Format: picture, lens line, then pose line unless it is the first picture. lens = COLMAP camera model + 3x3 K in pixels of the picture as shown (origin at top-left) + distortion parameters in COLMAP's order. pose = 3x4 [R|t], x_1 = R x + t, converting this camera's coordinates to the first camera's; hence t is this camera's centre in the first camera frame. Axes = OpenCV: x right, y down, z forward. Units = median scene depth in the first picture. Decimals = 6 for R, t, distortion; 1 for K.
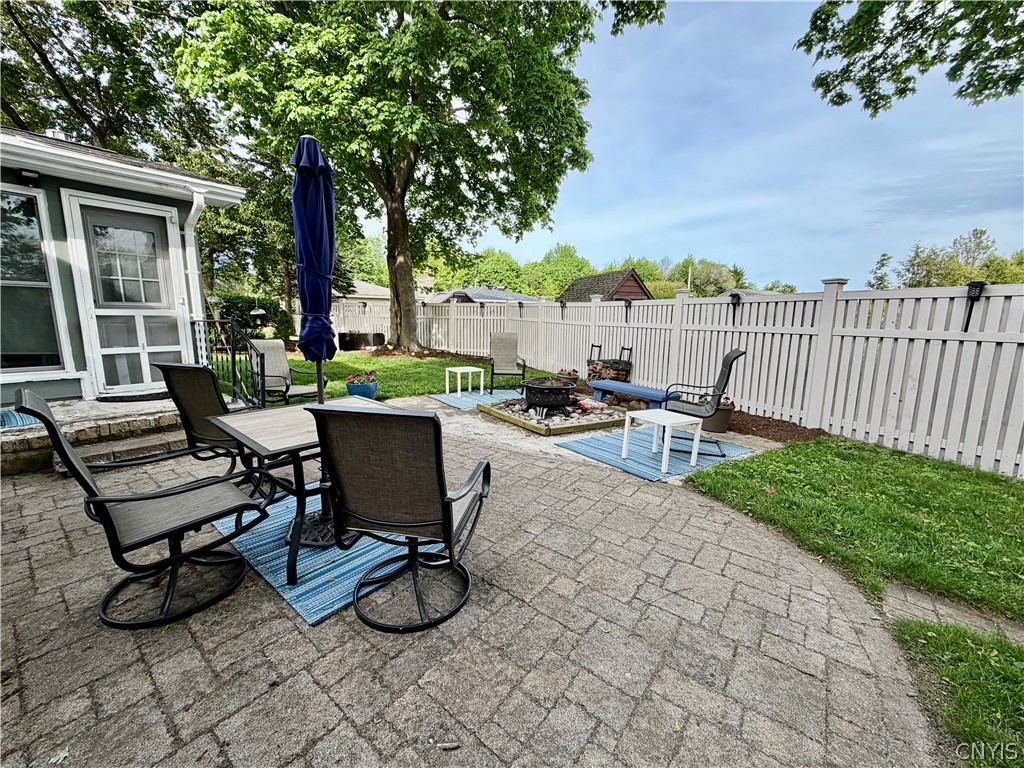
lens RADIAL K [[407.6, 0, 515.2], [0, 407.6, 388.1], [0, 0, 1]] dist [-0.001712, -0.000411]
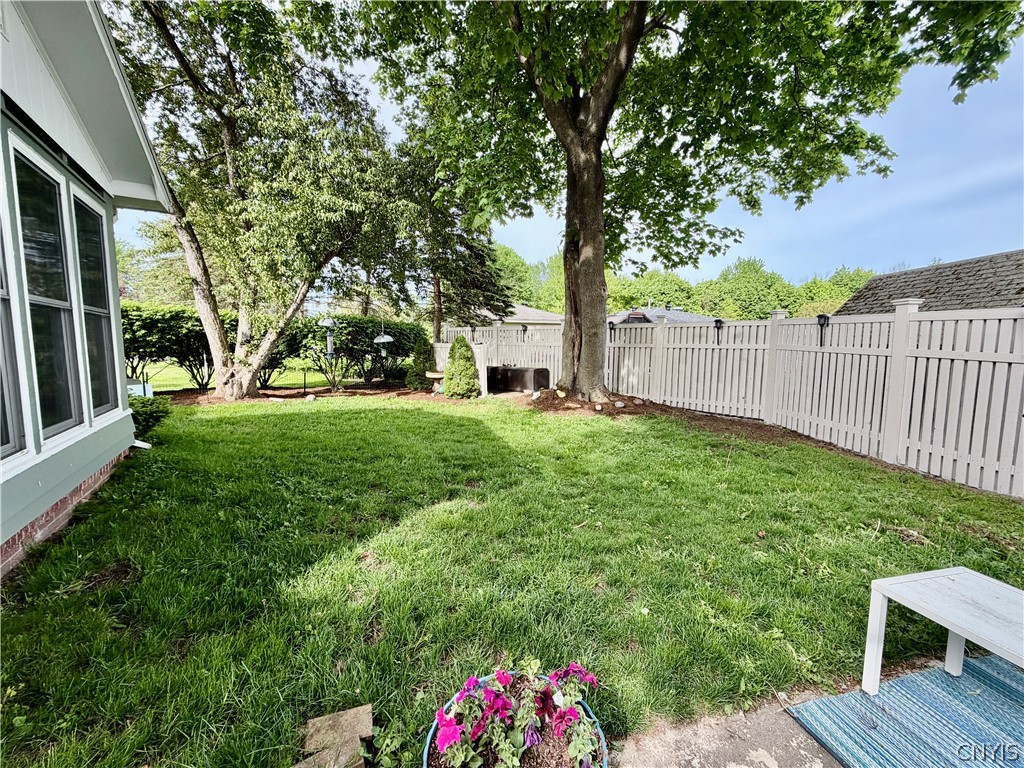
lens RADIAL K [[407.6, 0, 511.2], [0, 407.6, 385.4], [0, 0, 1]] dist [-0.001712, -0.000411]
pose [[0.931213, 0.032237, -0.363046, -0.143254], [-0.057654, 0.996568, -0.059391, -0.068217], [0.359886, 0.076237, 0.929876, 0.372755]]
